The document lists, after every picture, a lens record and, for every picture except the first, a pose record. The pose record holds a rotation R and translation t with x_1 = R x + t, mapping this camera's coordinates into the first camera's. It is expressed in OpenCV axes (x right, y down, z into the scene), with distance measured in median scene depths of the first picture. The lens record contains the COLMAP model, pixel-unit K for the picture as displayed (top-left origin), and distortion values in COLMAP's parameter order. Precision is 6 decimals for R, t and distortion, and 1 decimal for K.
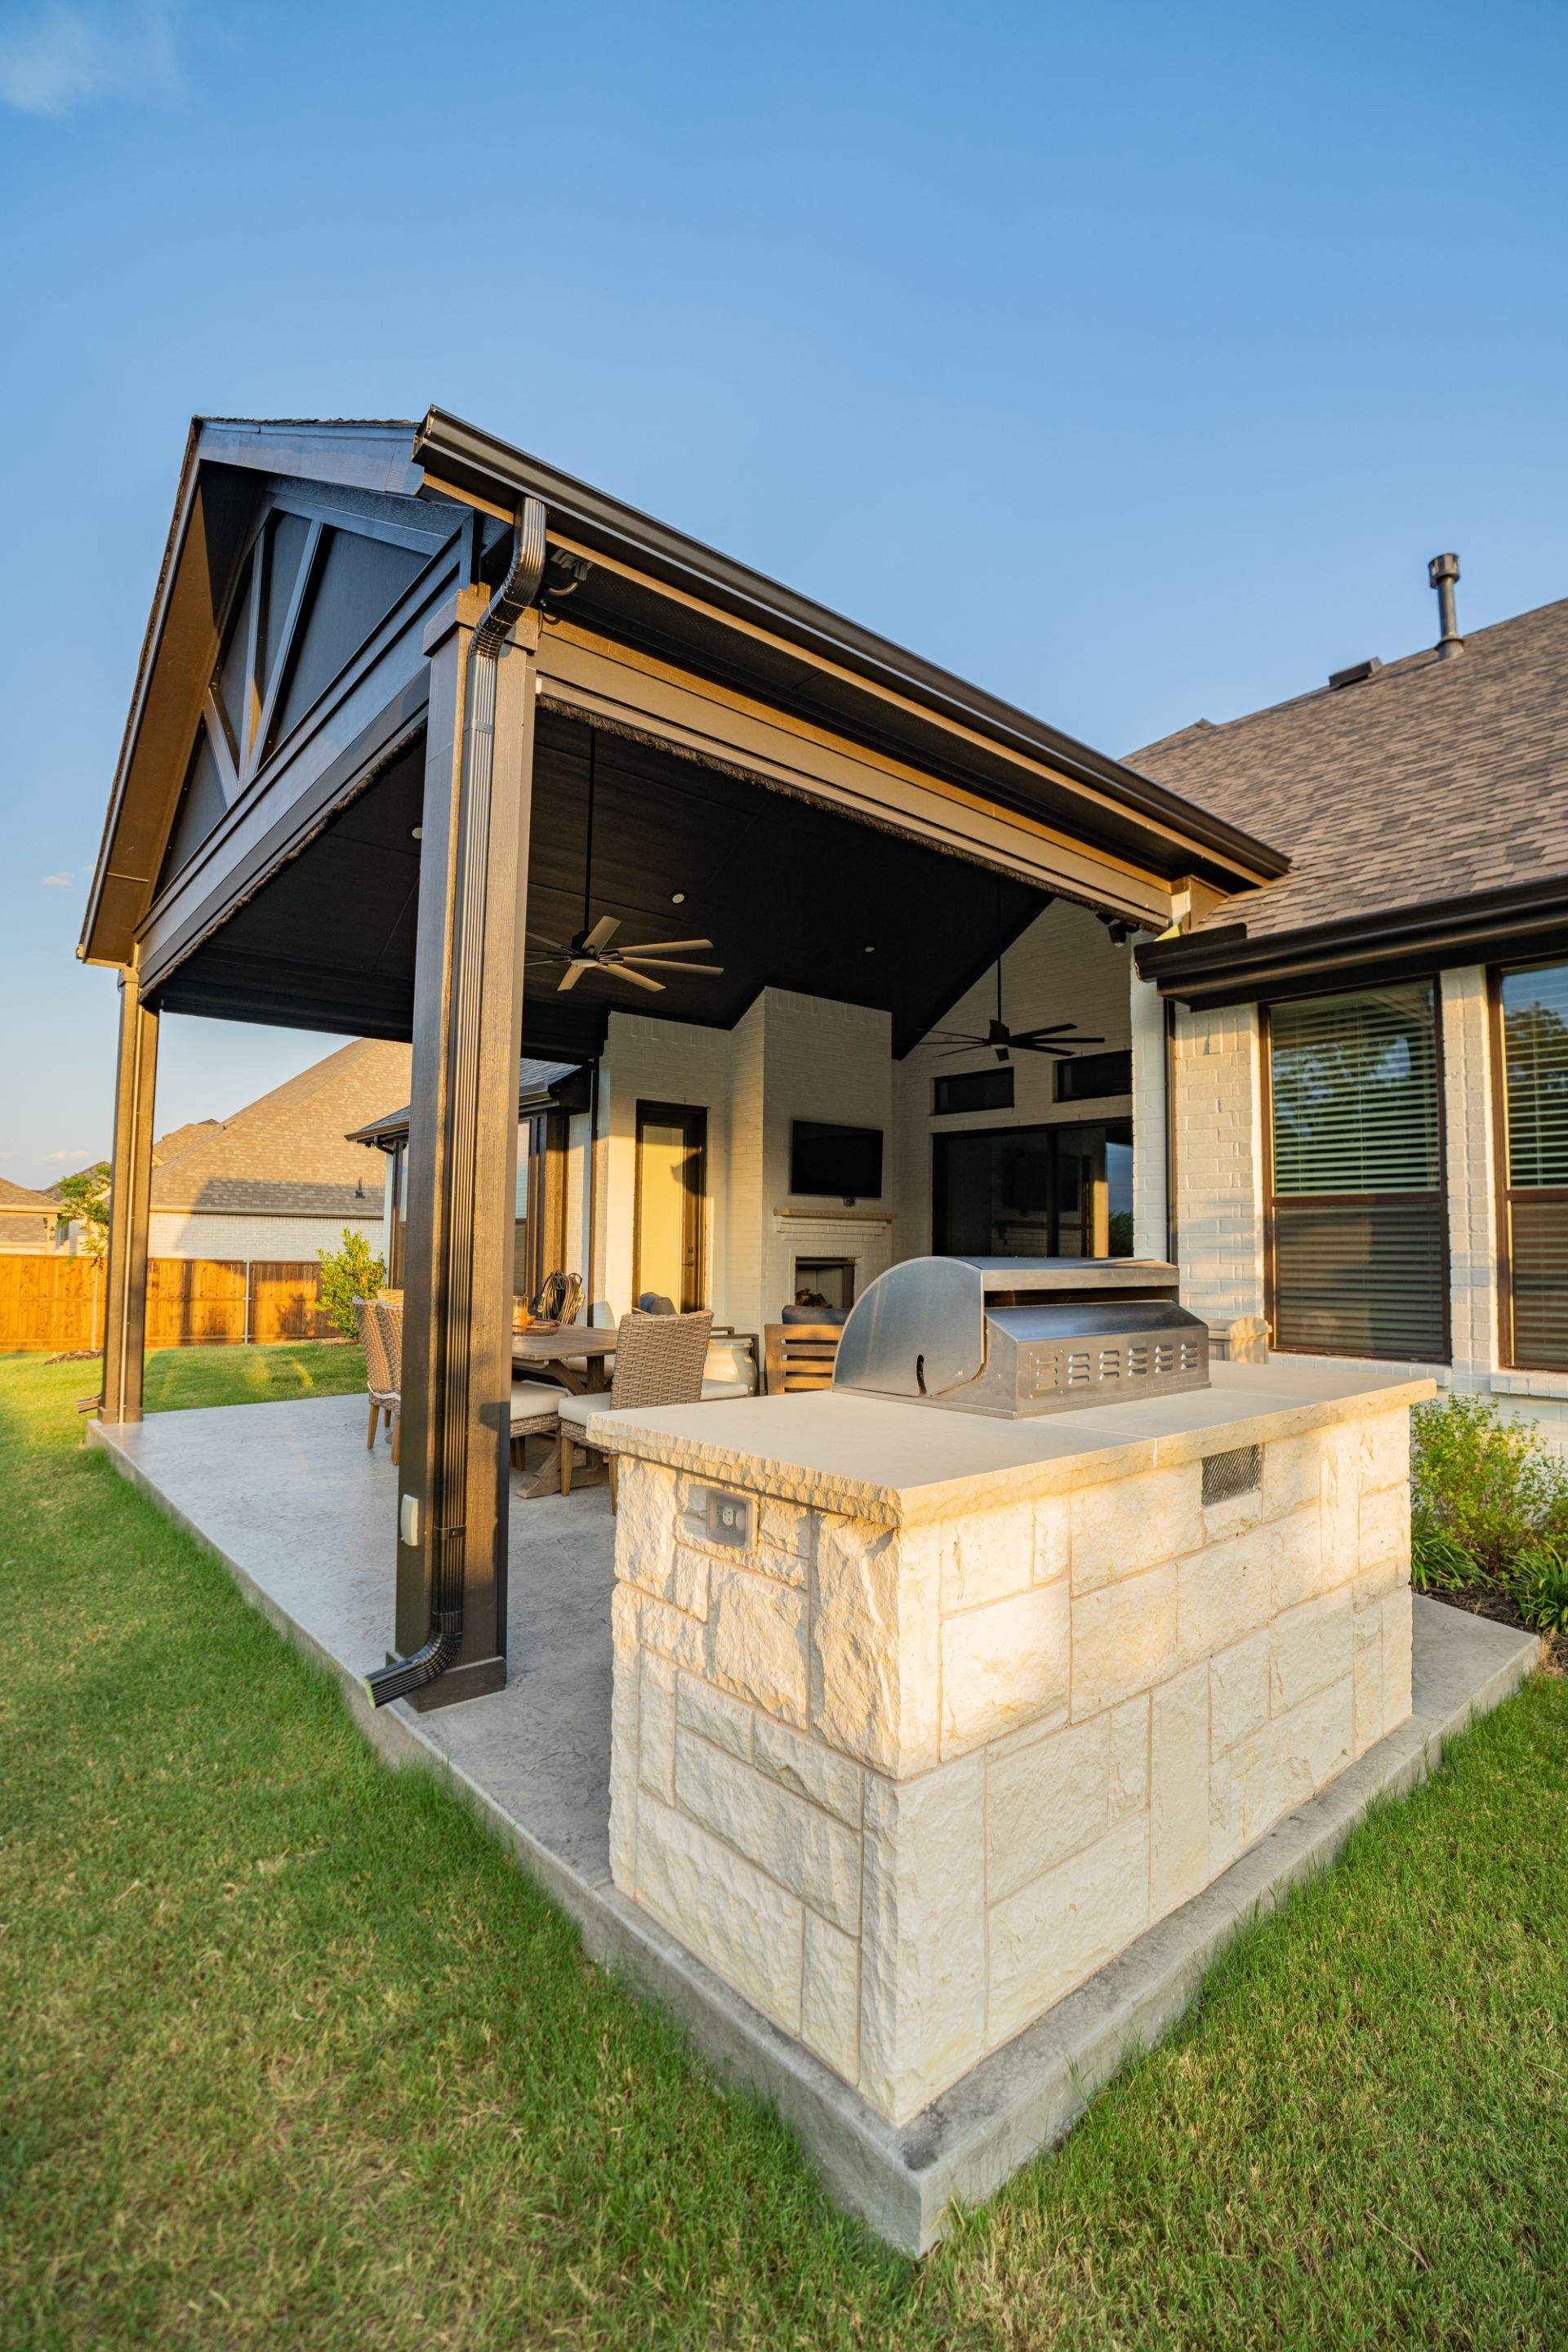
lens RADIAL K [[1083.9, 0, 786.6], [0, 1083.9, 1169.4], [0, 0, 1]] dist [-0.066103, 0.023648]
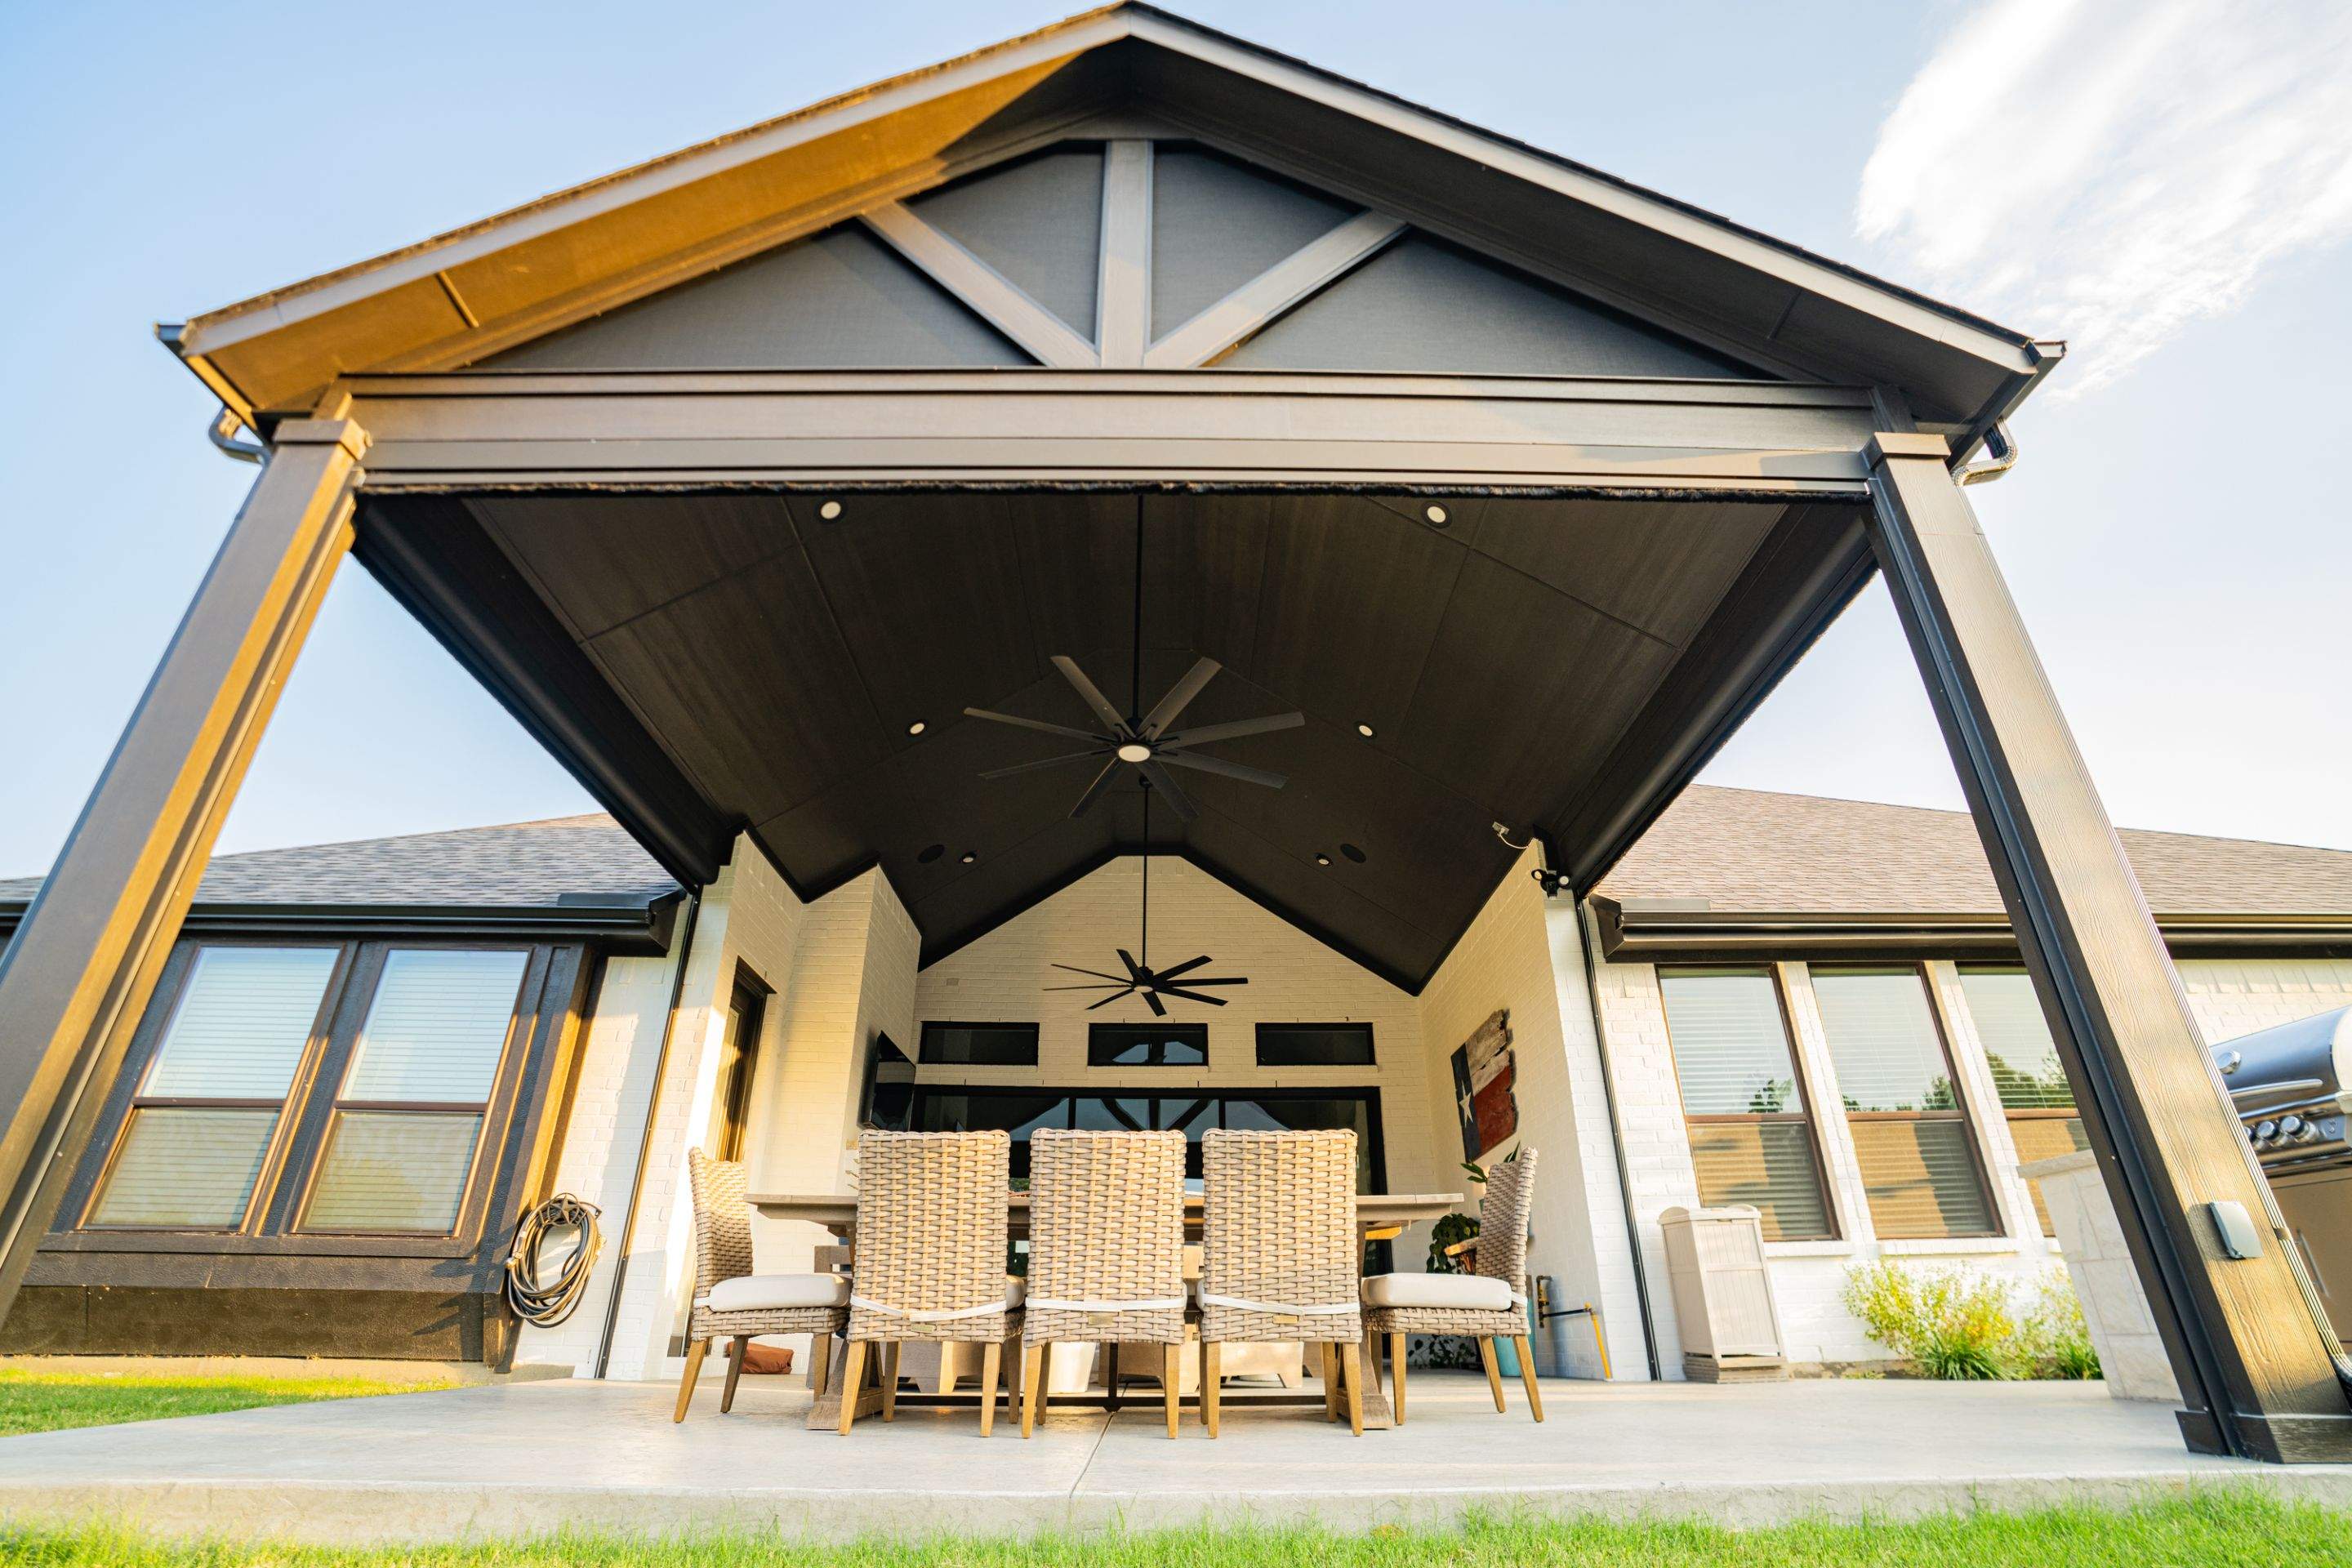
lens RADIAL K [[1083.9, 0, 1177.6], [0, 1083.9, 790.0], [0, 0, 1]] dist [-0.066103, 0.023648]
pose [[0.639645, 0.343193, 0.687803, -0.975659], [-0.046584, 0.910458, -0.410970, 0.233127], [-0.767258, 0.230834, 0.598357, 0.647246]]
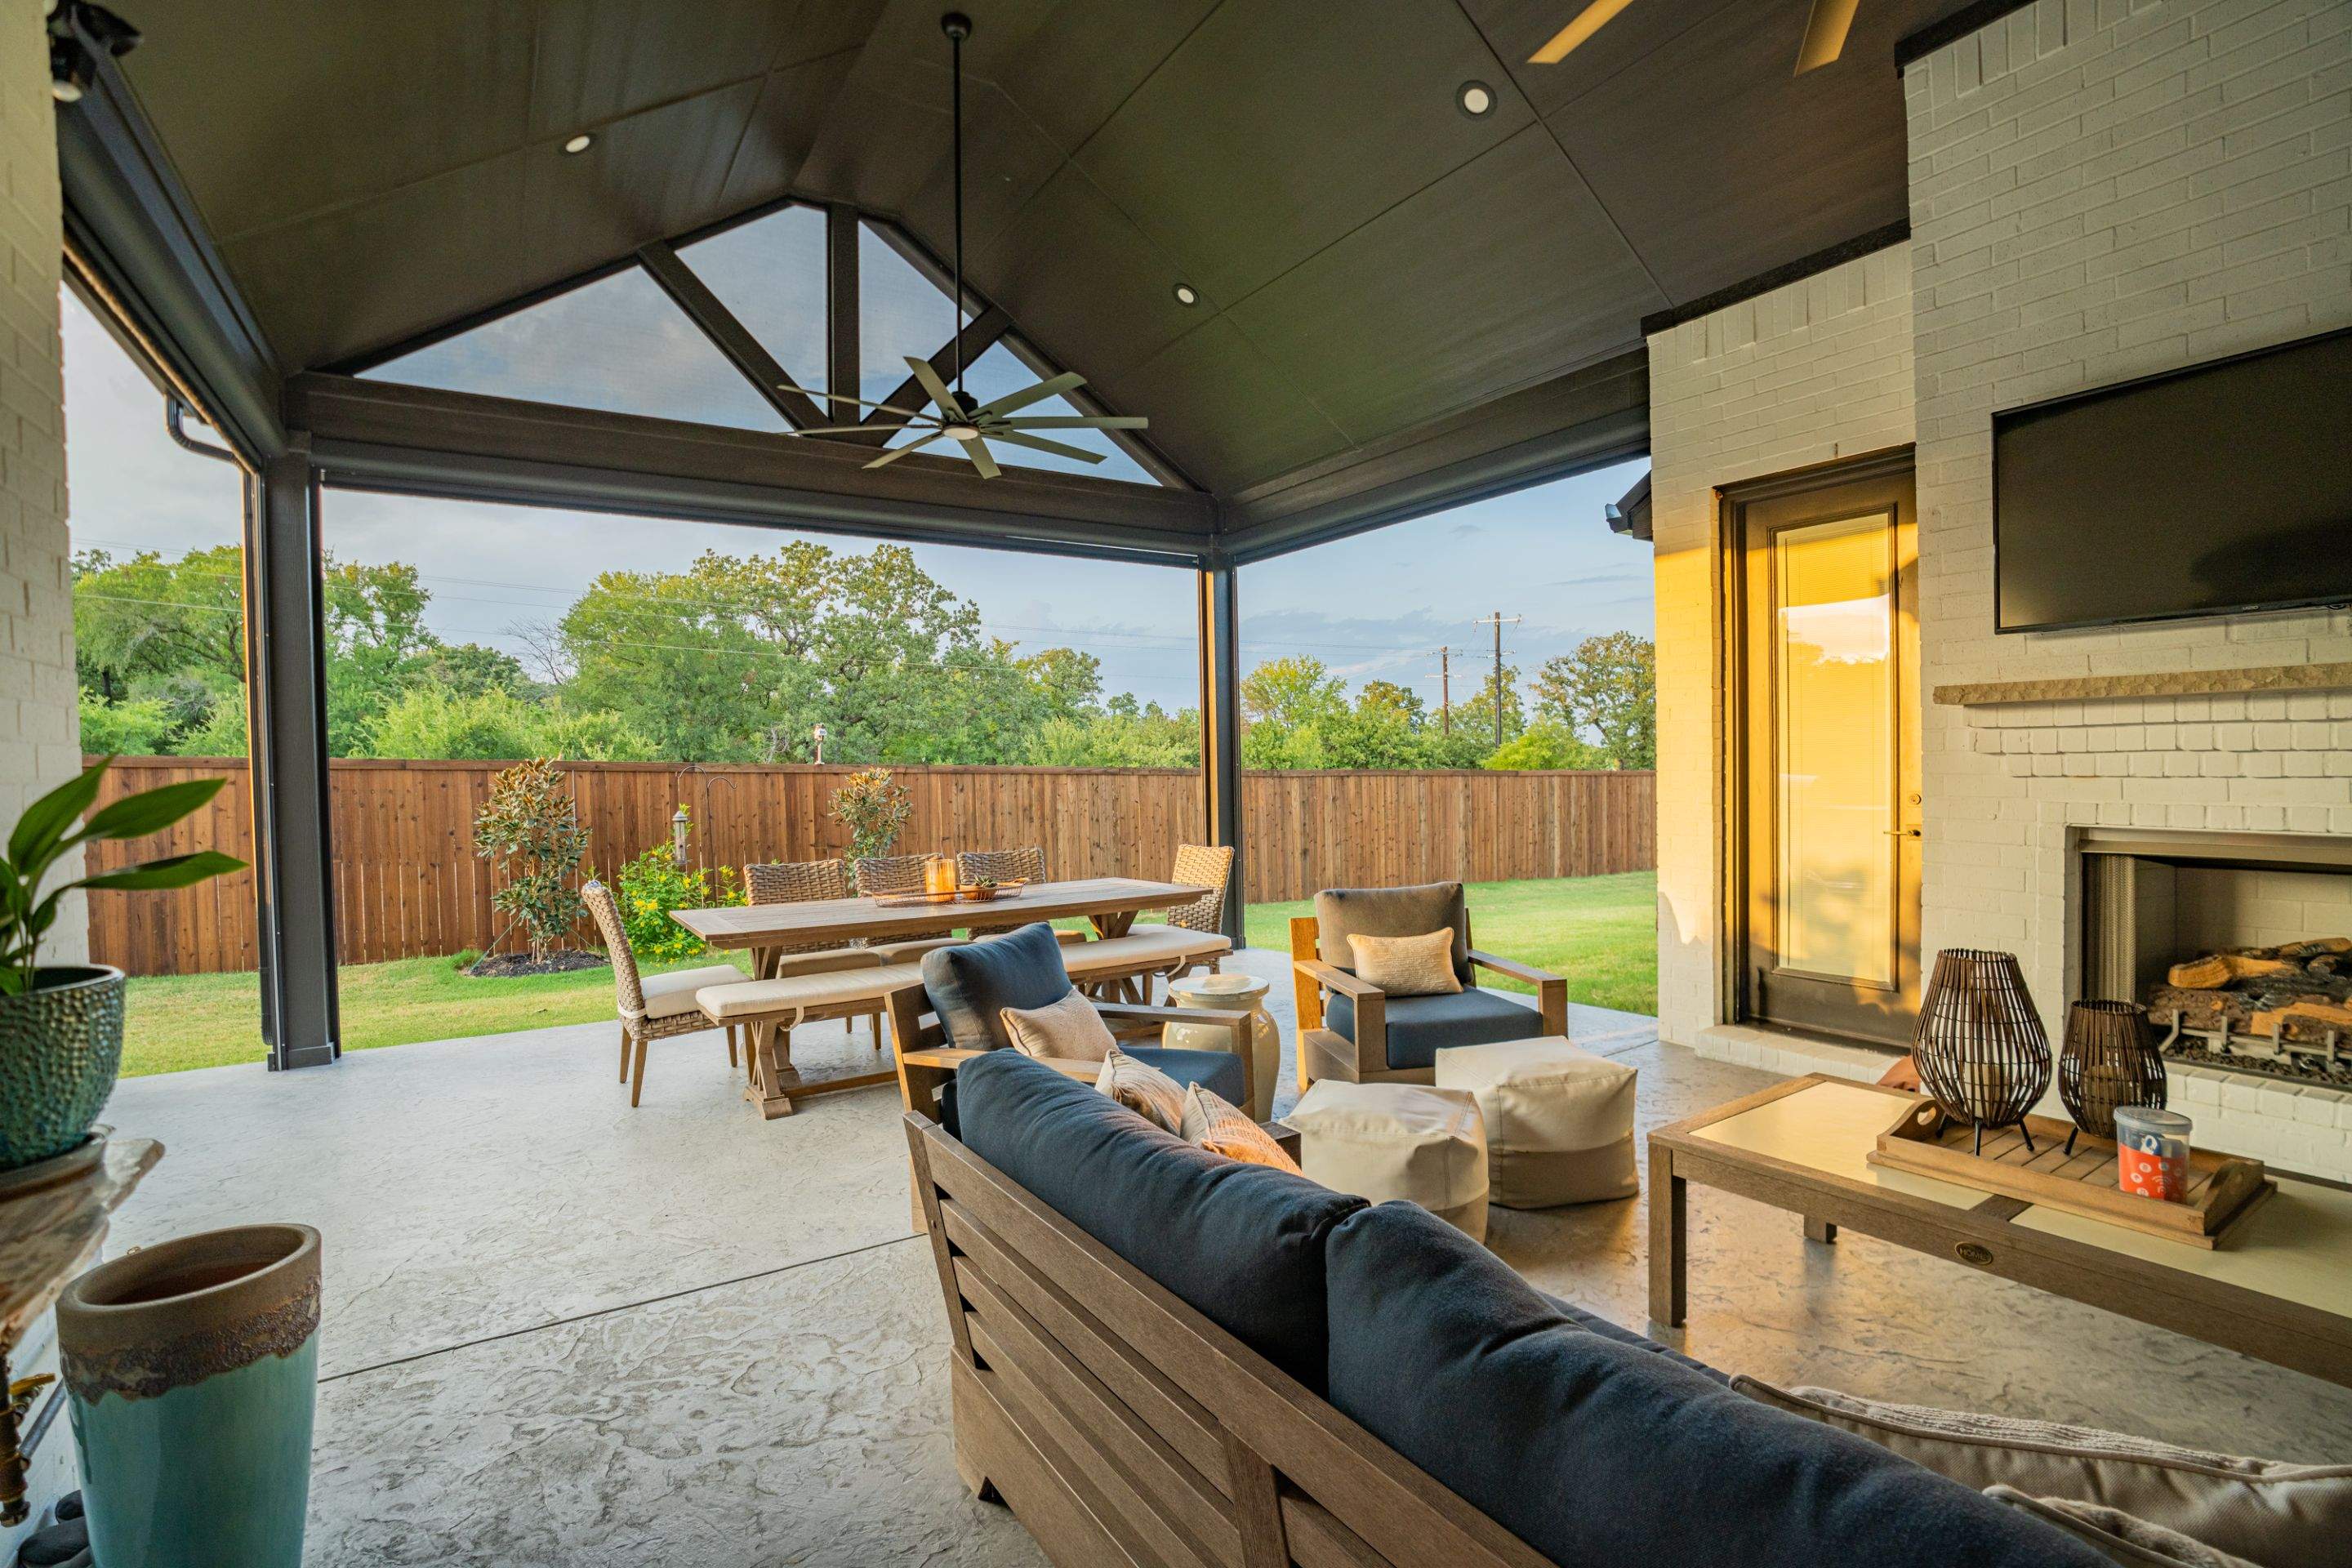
lens RADIAL K [[1083.9, 0, 1159.6], [0, 1083.9, 794.4], [0, 0, 1]] dist [-0.066103, 0.023648]
pose [[-0.151740, 0.020847, -0.988201, 0.748542], [0.085182, 0.996334, 0.007938, 0.095545], [0.984743, -0.082972, -0.152959, 1.654794]]
